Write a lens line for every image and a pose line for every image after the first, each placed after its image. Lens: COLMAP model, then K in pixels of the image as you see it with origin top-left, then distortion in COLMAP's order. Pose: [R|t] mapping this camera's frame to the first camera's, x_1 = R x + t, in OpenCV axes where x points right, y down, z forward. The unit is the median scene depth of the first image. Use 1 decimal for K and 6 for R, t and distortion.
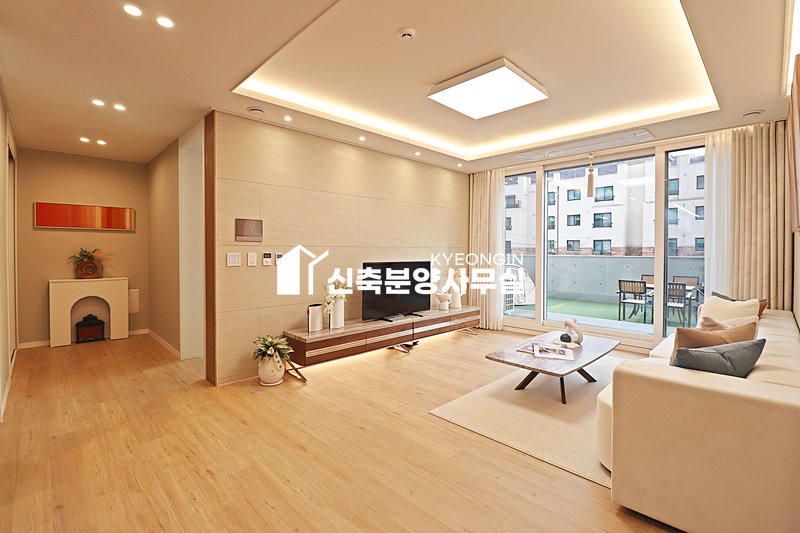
lens RADIAL K [[366.9, 0, 401.4], [0, 366.9, 255.8], [0, 0, 1]] dist [-0.000179, -0.012428]
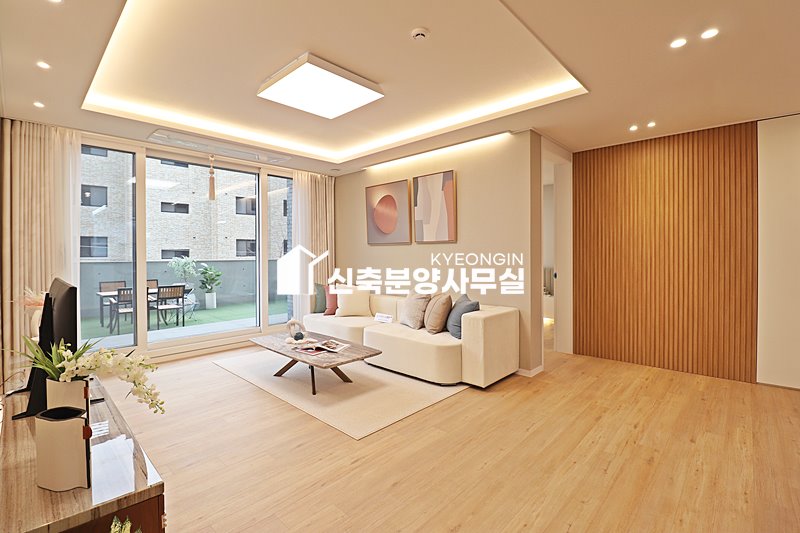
lens RADIAL K [[366.9, 0, 401.4], [0, 366.9, 255.8], [0, 0, 1]] dist [-0.000179, -0.012428]
pose [[-0.035743, -0.006930, 0.999337, -0.725099], [0.017709, 0.999815, 0.007567, -0.017769], [-0.999204, 0.017968, -0.035614, 0.826079]]
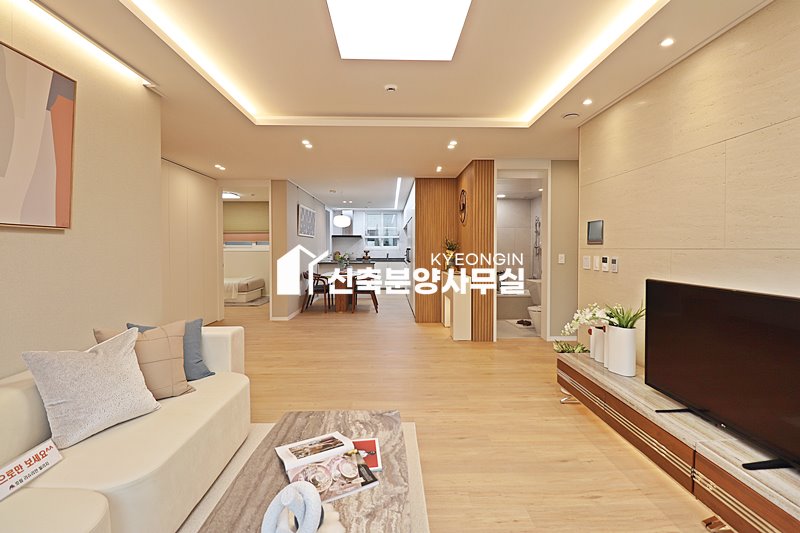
lens RADIAL K [[369.8, 0, 401.3], [0, 369.8, 254.8], [0, 0, 1]] dist [-0.001916, -0.012661]
pose [[-0.682422, 0.011113, -0.730874, 0.721827], [-0.011028, 0.999614, 0.025497, -0.034977], [0.730875, 0.025460, -0.682036, 1.462678]]
